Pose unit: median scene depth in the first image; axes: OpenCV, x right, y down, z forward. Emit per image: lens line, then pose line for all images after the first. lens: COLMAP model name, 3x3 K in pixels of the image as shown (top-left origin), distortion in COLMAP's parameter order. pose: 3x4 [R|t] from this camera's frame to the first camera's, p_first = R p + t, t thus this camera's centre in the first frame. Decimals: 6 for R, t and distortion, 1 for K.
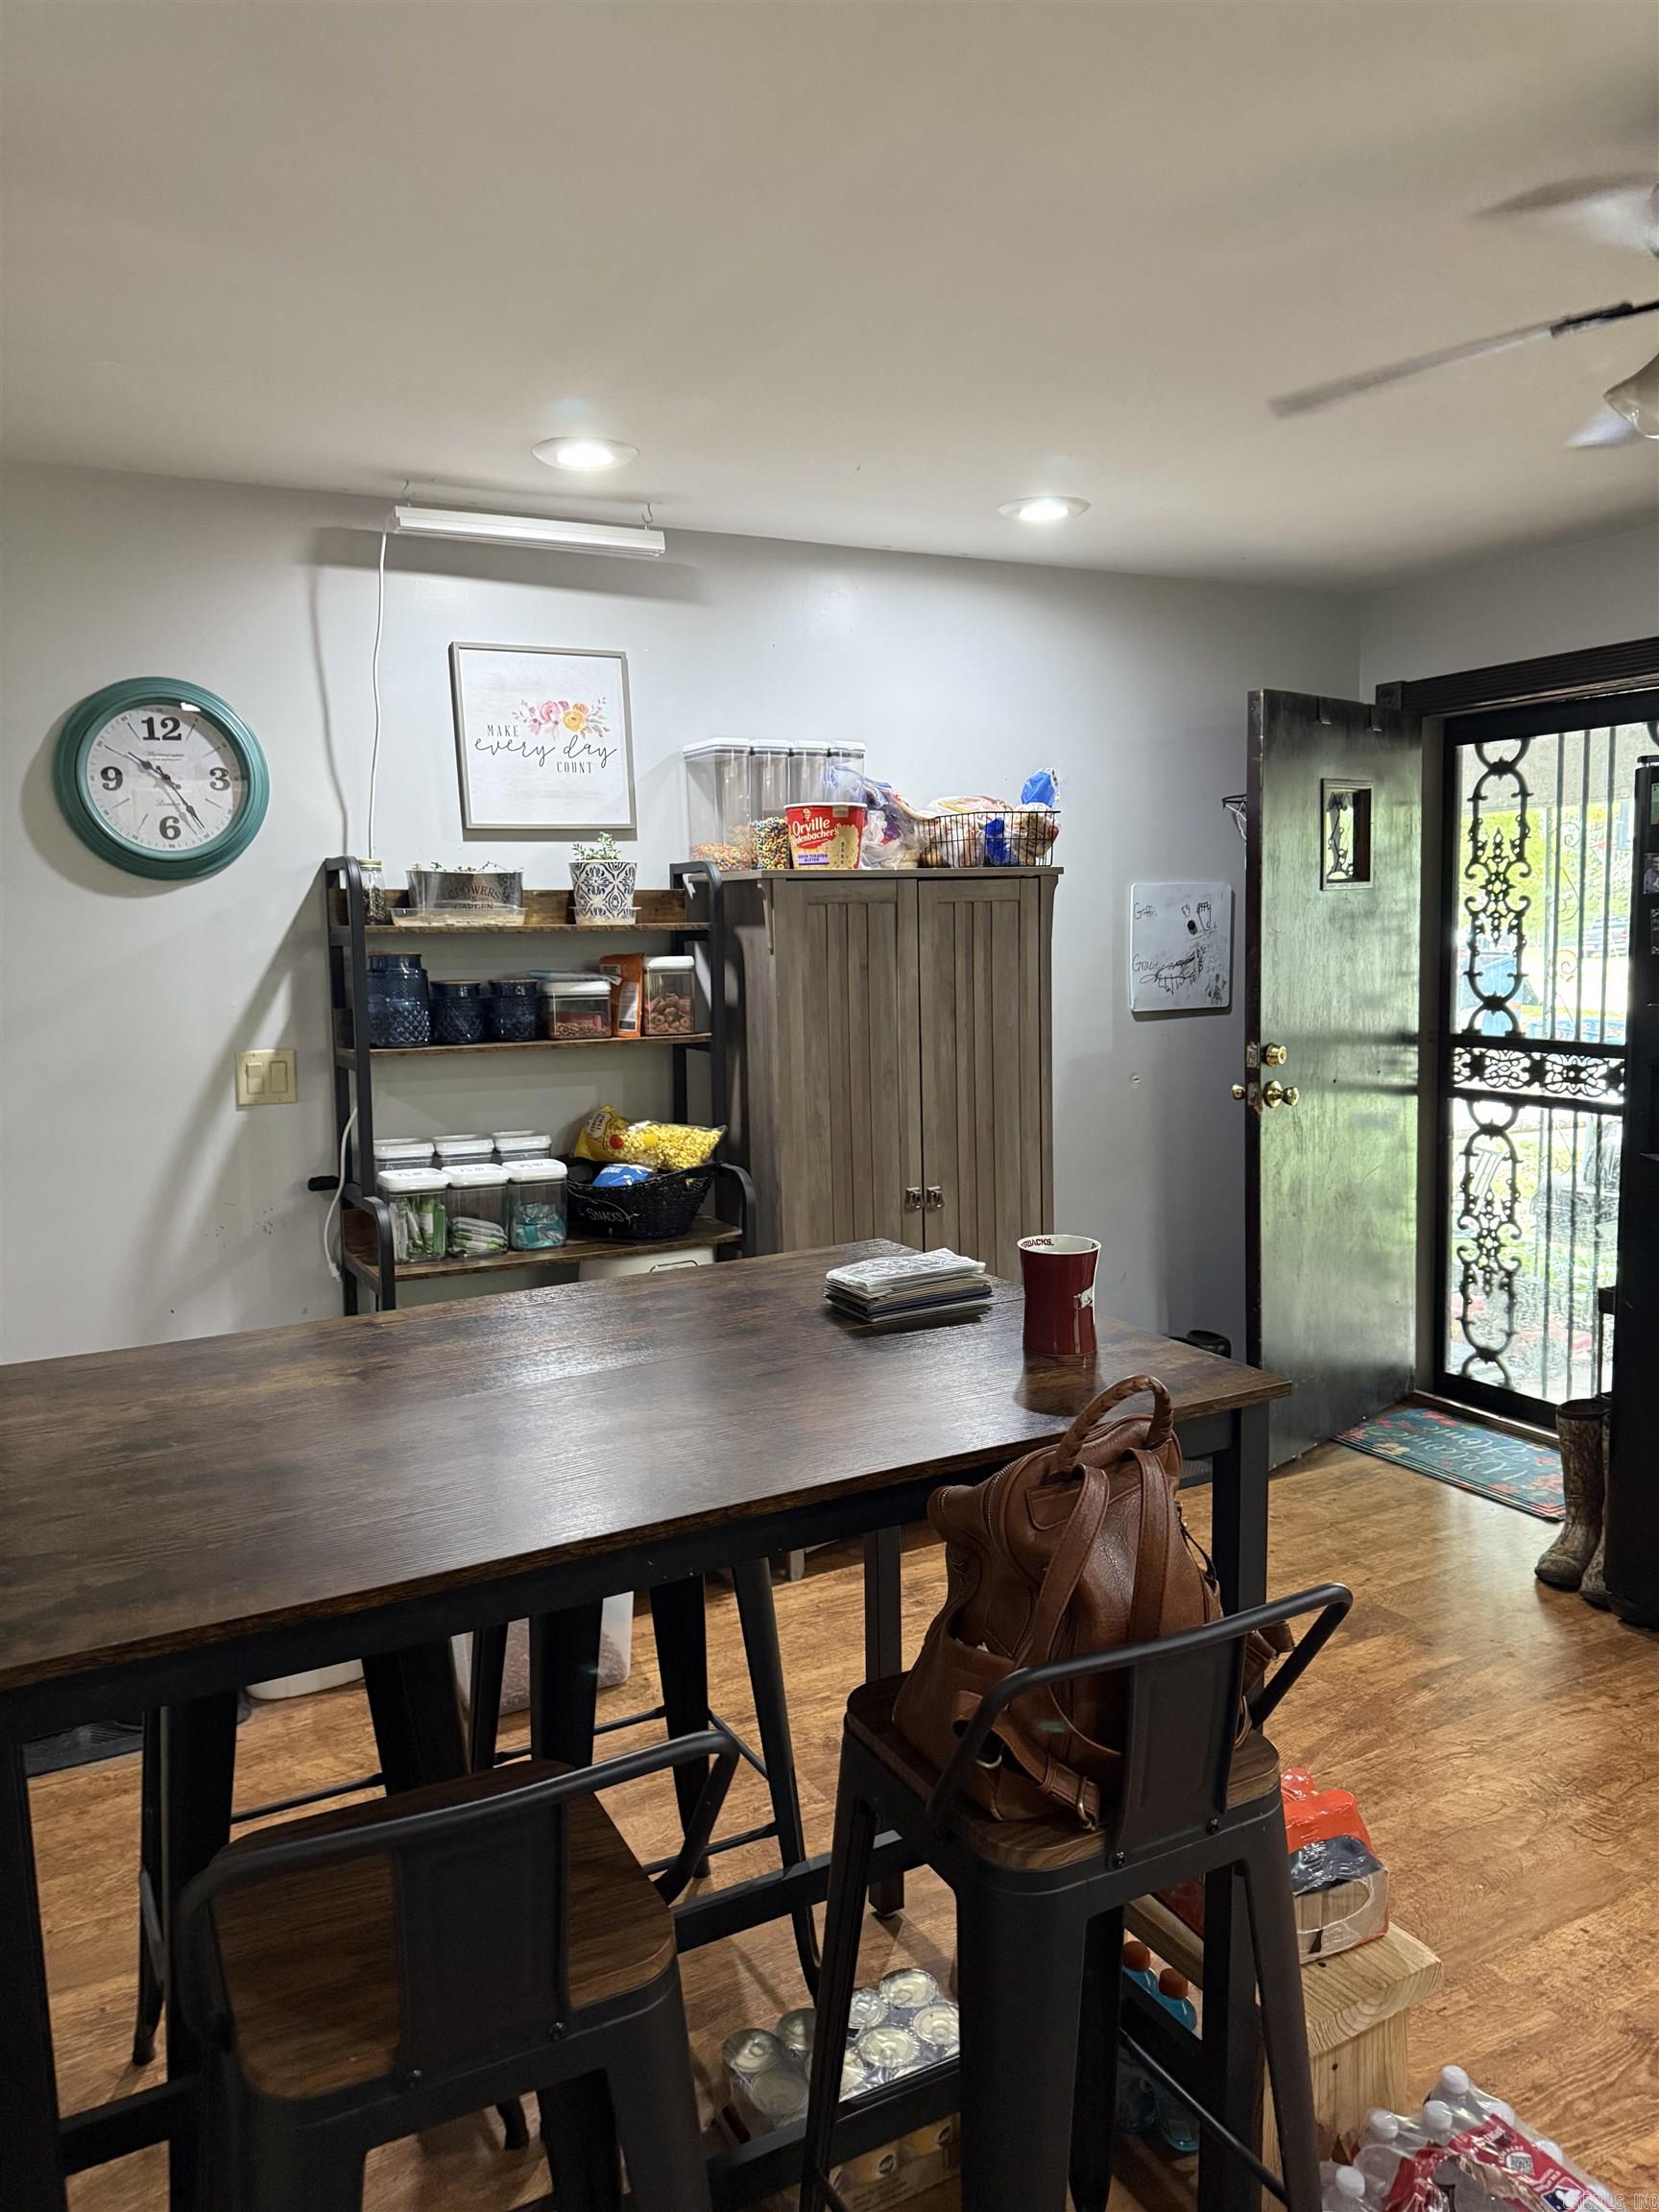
lens RADIAL K [[1558.7, 0, 769.7], [0, 1558.7, 1094.9], [0, 0, 1]] dist [0.063534, -0.055945]
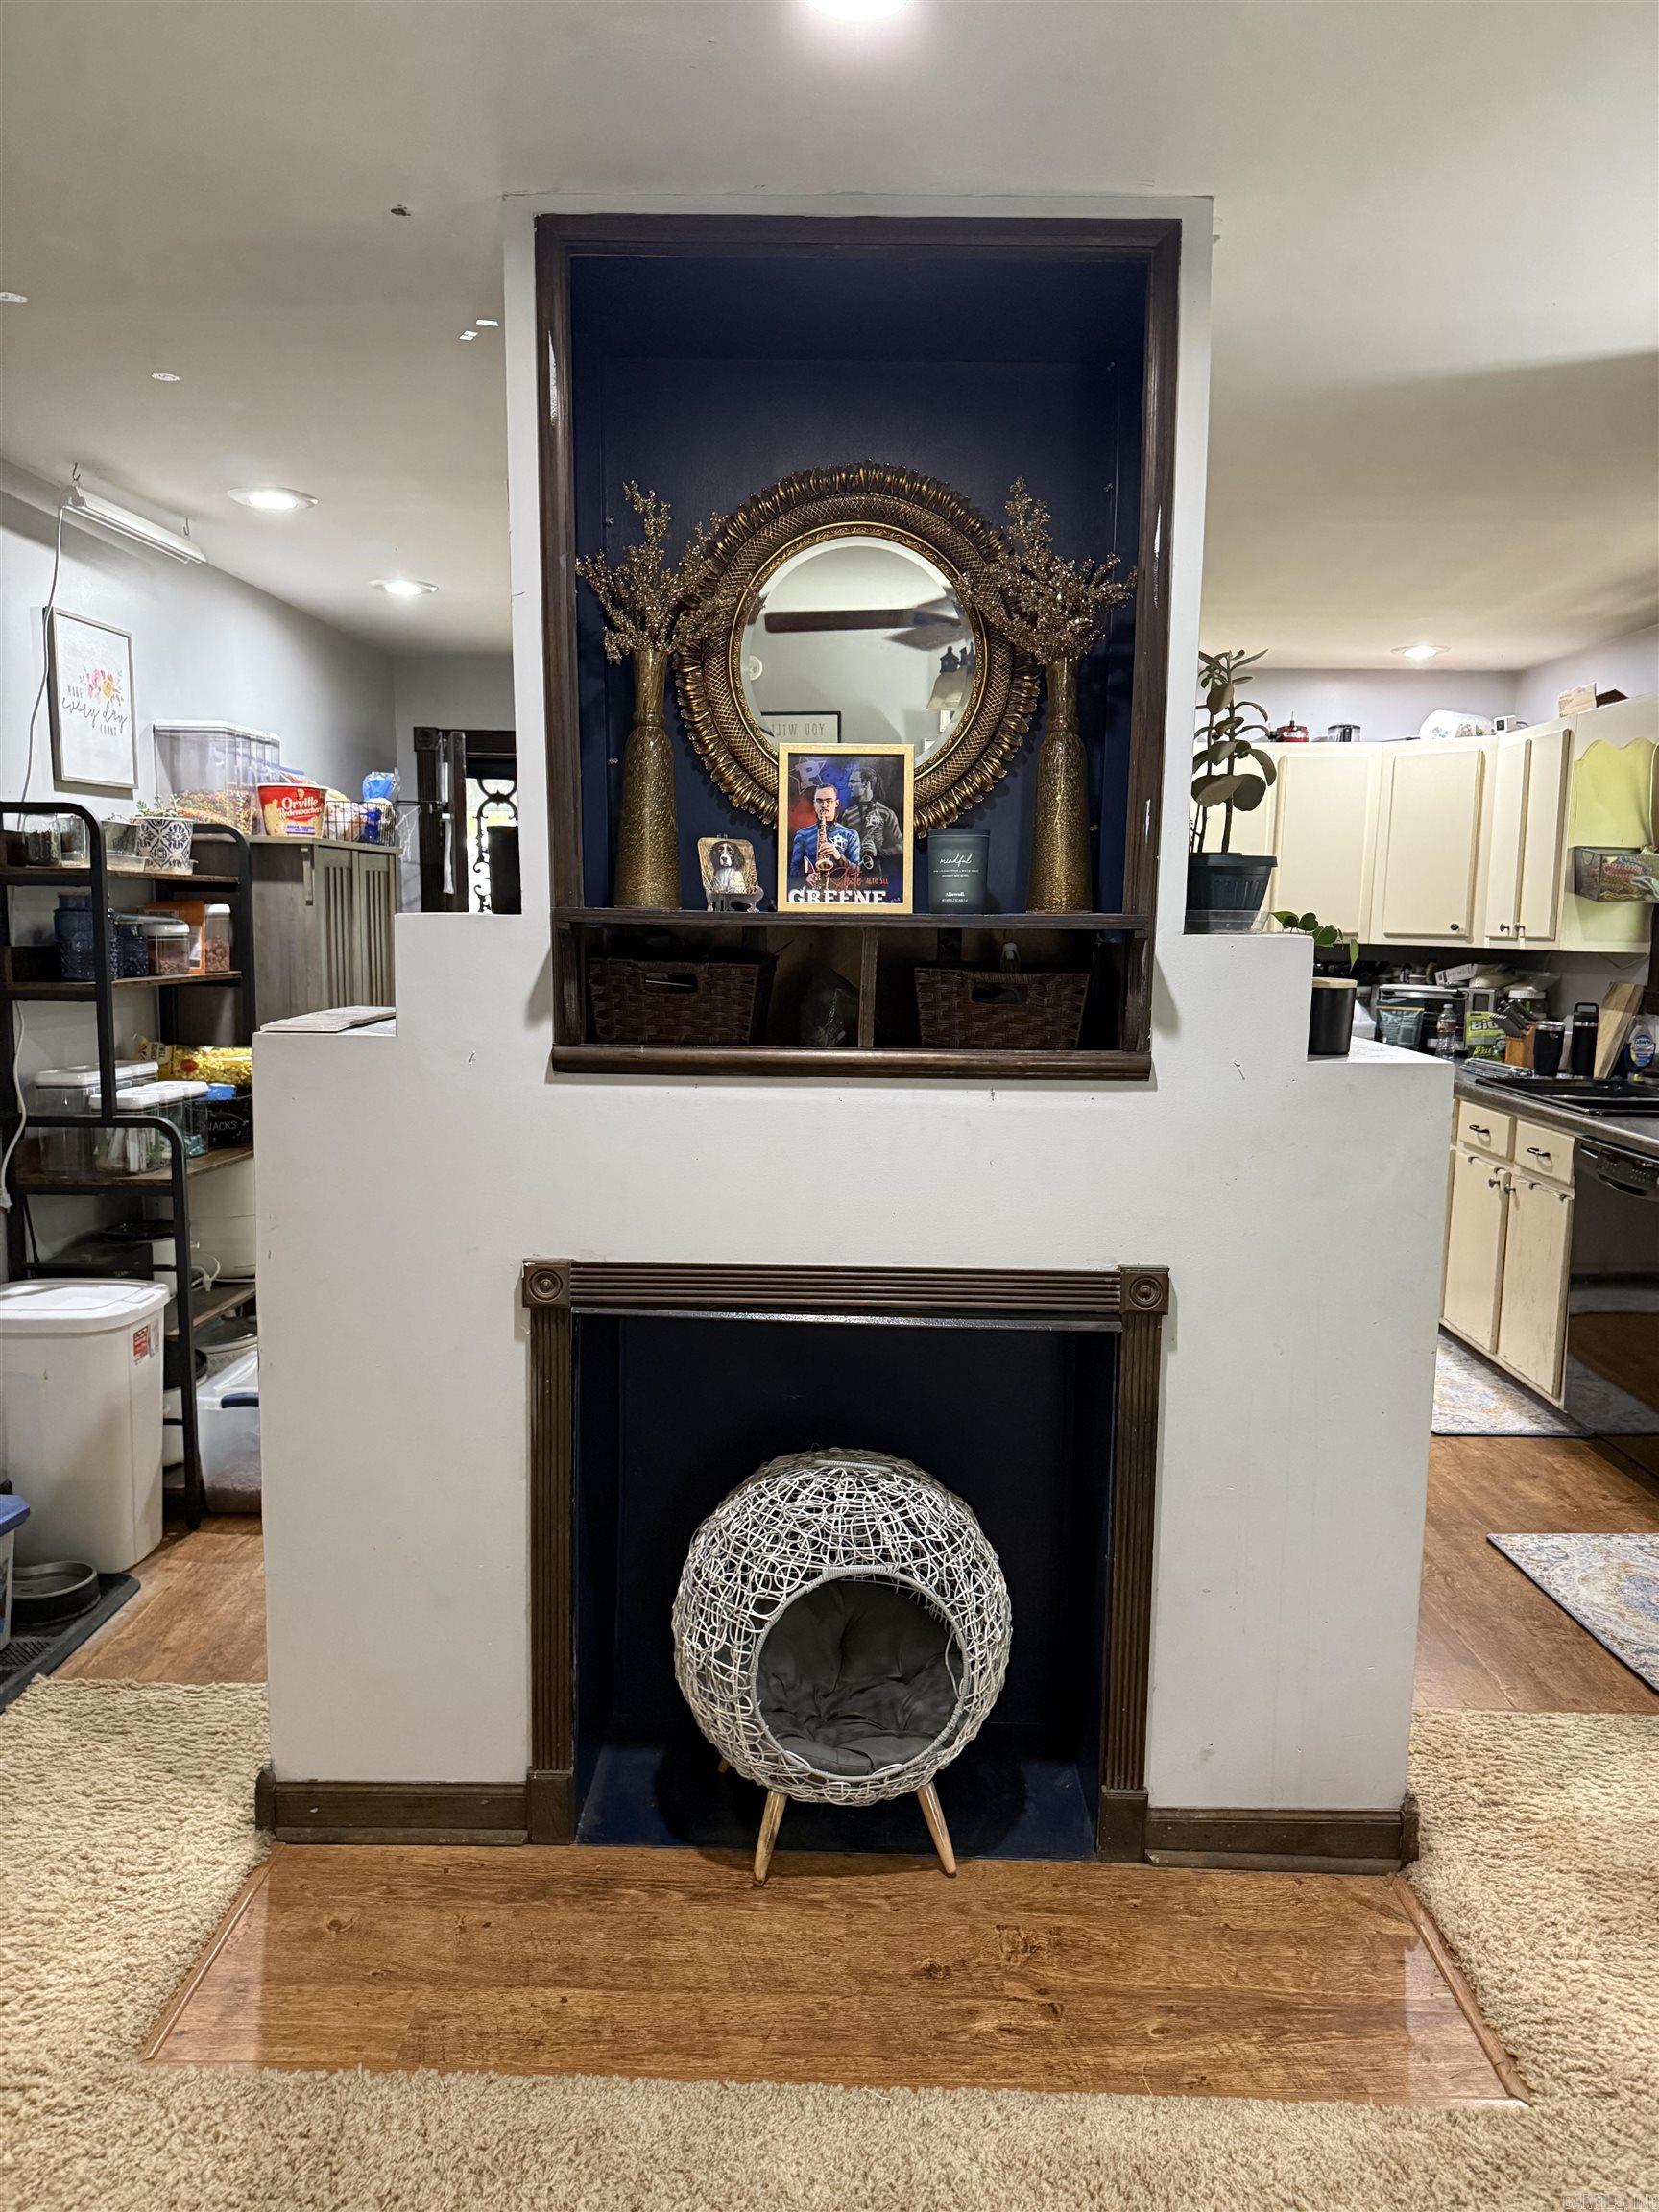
lens RADIAL K [[1558.7, 0, 824.4], [0, 1558.7, 1101.6], [0, 0, 1]] dist [0.063534, -0.055945]
pose [[0.481206, -0.079419, 0.873002, -0.847600], [0.072459, 0.996083, 0.050676, 0.030183], [-0.873608, 0.038871, 0.485076, 0.035630]]
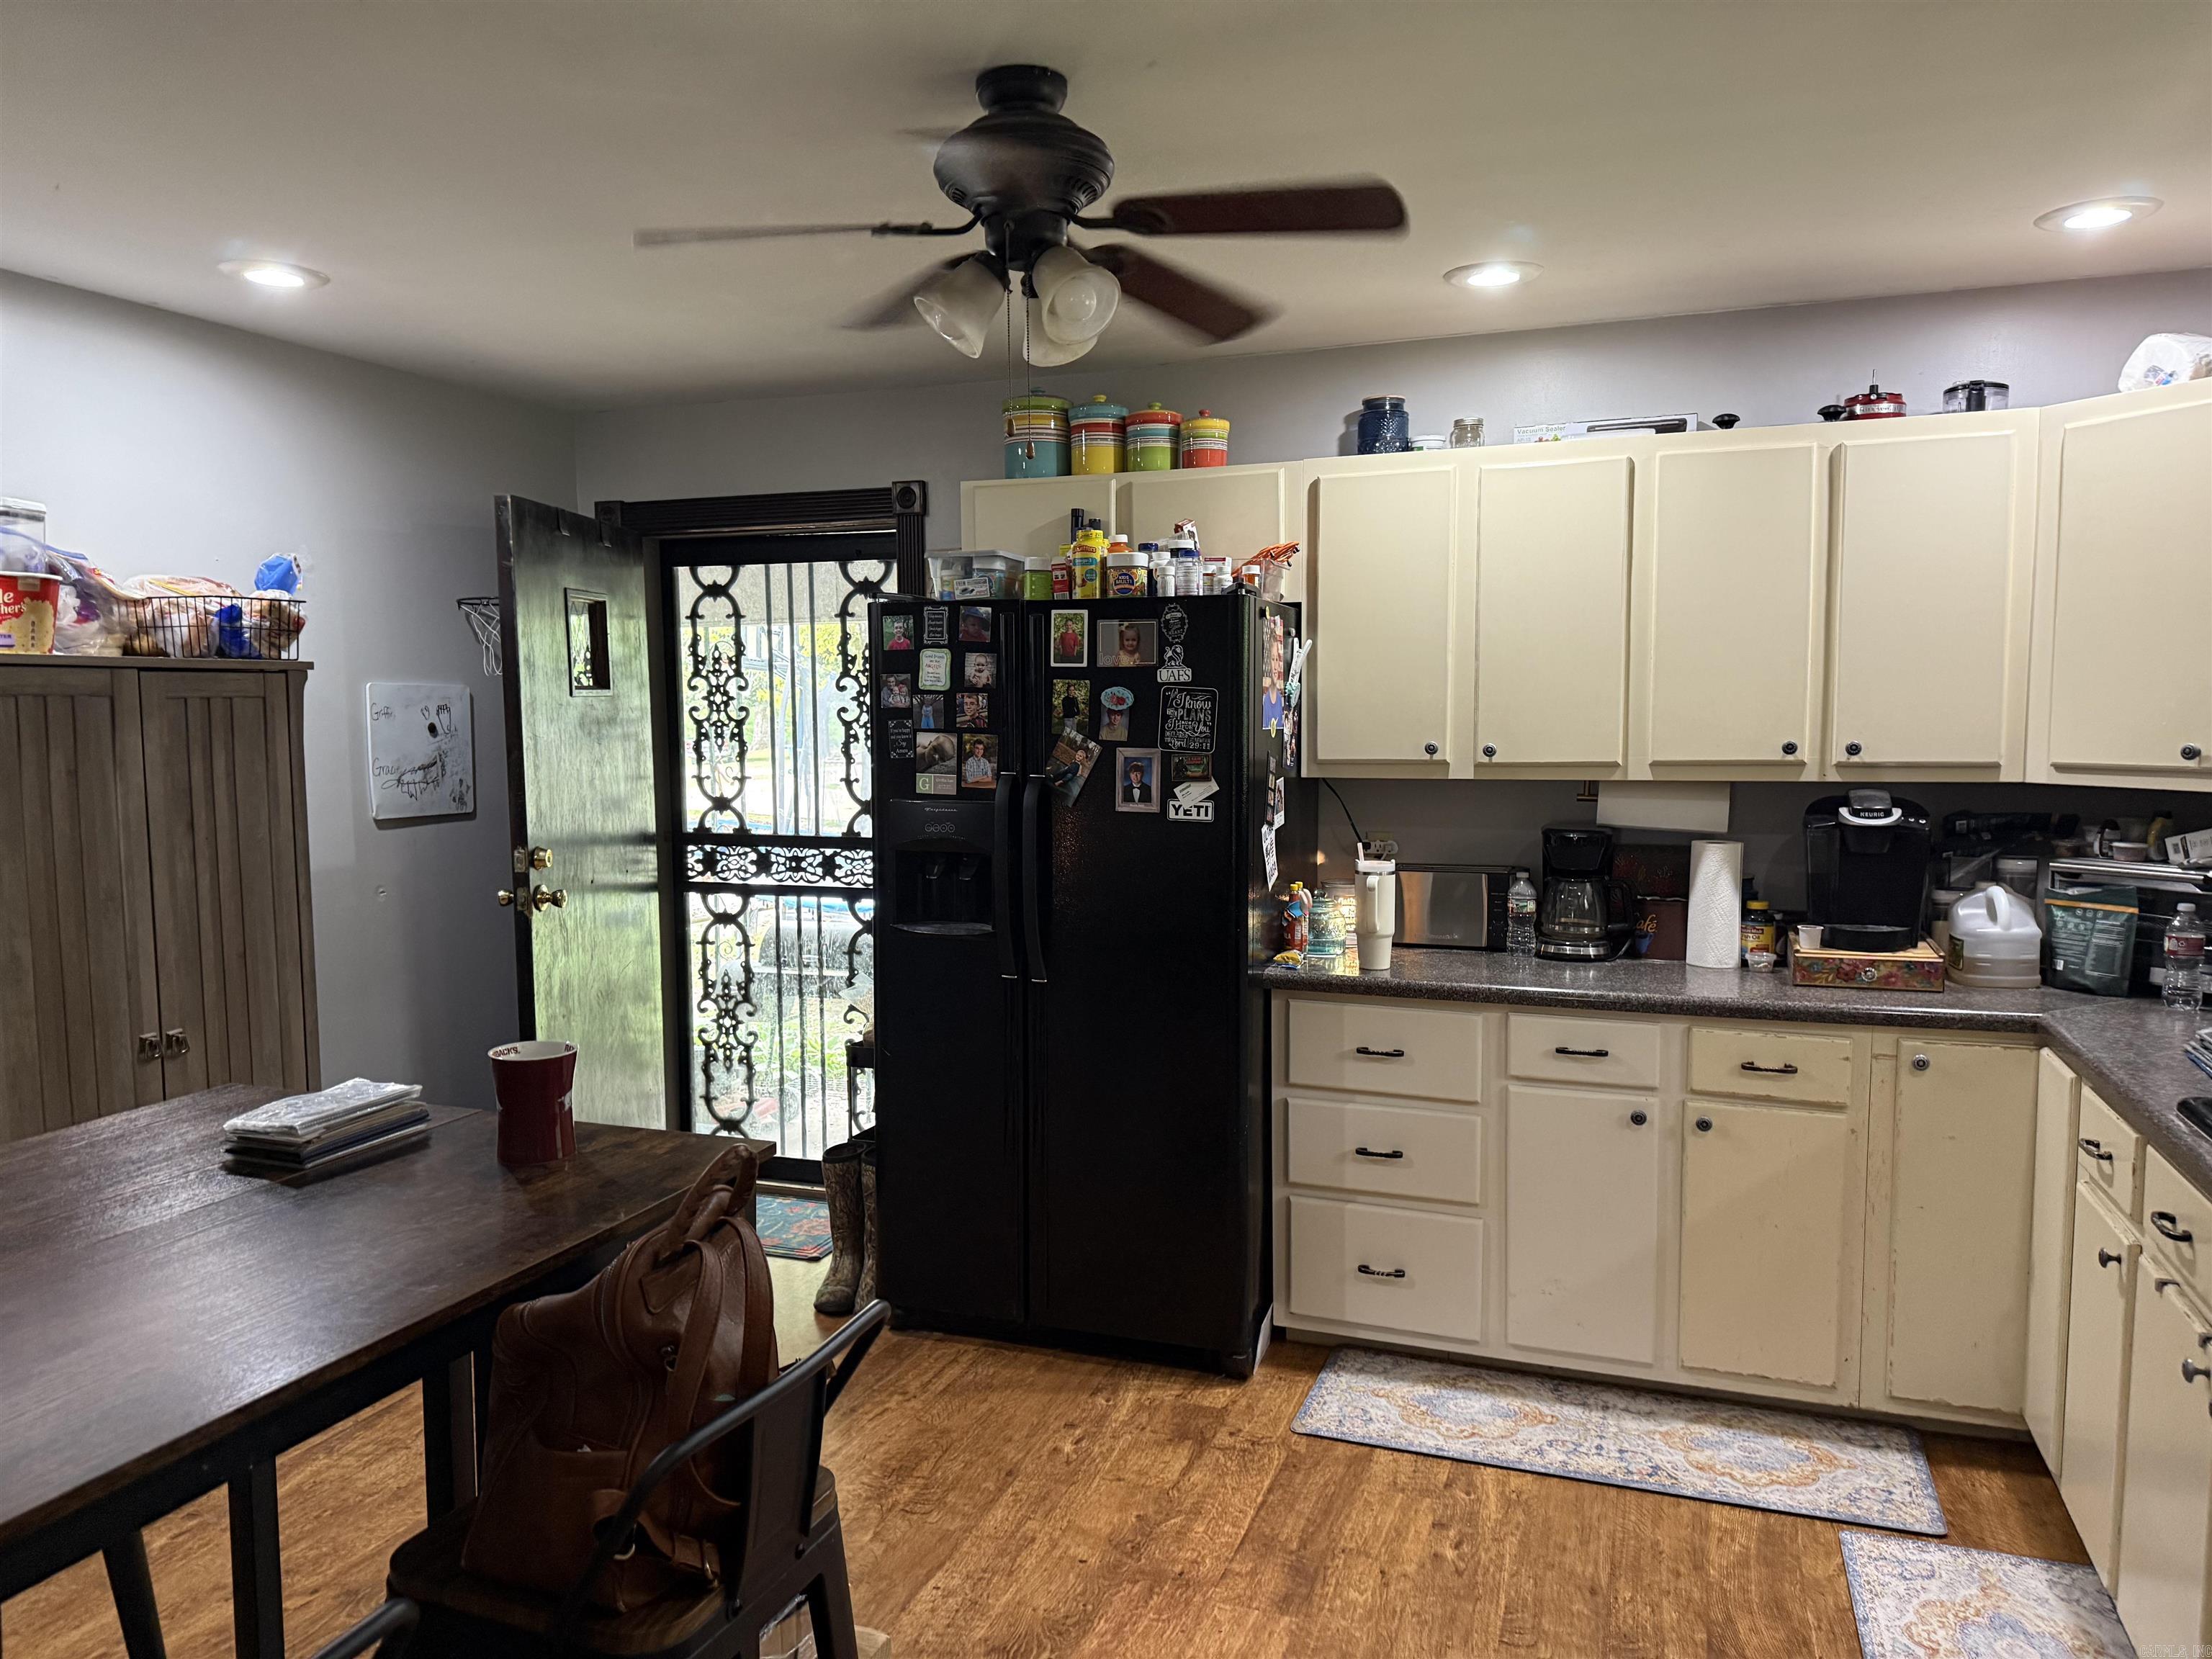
lens RADIAL K [[1558.7, 0, 1111.0], [0, 1558.7, 842.9], [0, 0, 1]] dist [0.063534, -0.055945]
pose [[0.745084, -0.039767, 0.665784, -0.075735], [0.065073, 0.997793, -0.013227, 0.001574], [-0.663789, 0.053180, 0.746027, 0.009997]]
